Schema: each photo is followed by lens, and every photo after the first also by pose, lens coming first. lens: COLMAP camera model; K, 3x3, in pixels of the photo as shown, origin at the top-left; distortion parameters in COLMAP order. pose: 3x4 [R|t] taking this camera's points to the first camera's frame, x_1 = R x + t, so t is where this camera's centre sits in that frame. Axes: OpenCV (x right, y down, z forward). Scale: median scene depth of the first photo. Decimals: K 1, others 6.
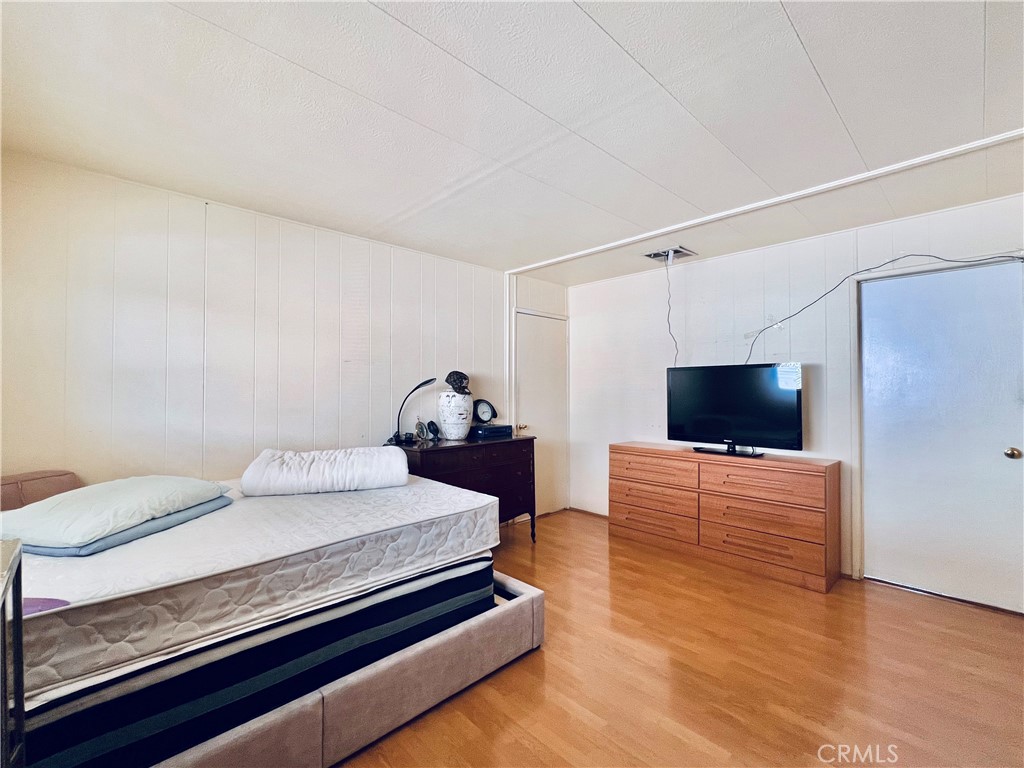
lens RADIAL K [[448.5, 0, 512.8], [0, 448.5, 385.5], [0, 0, 1]] dist [-0.001265, -0.000148]
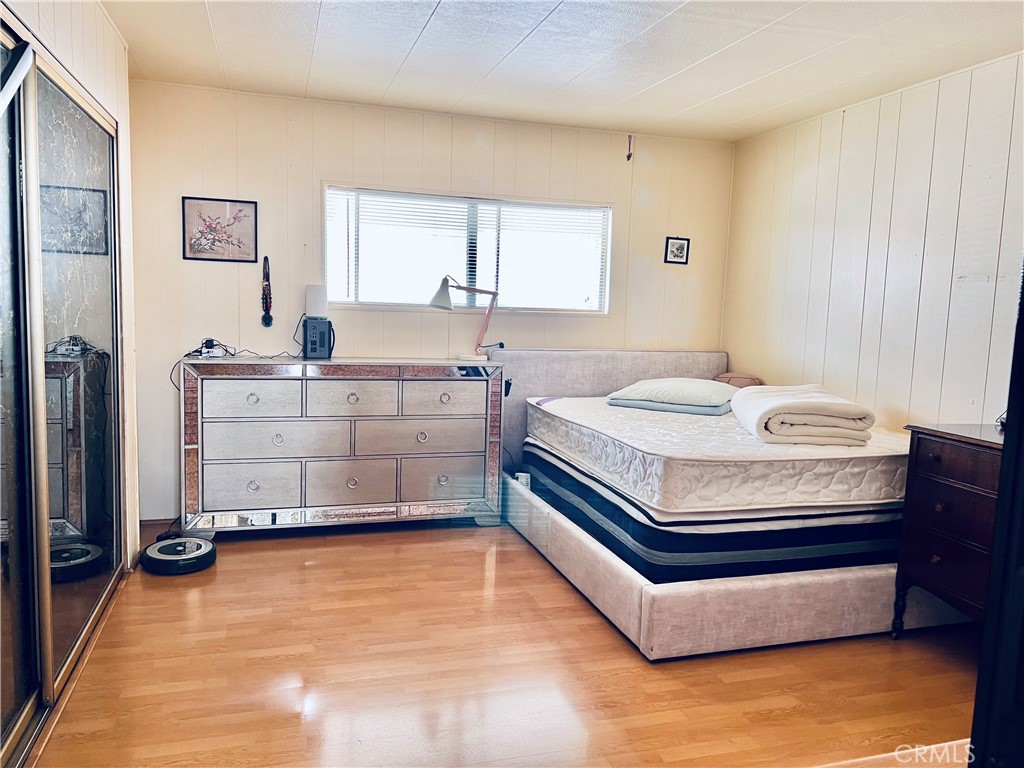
lens RADIAL K [[794.1, 0, 513.6], [0, 794.1, 384.3], [0, 0, 1]] dist [0.015718, -0.011522]
pose [[-0.453347, 0.078538, -0.887867, 1.509407], [-0.027347, 0.994416, 0.101927, -0.010912], [0.890914, 0.070489, -0.448668, 1.565369]]
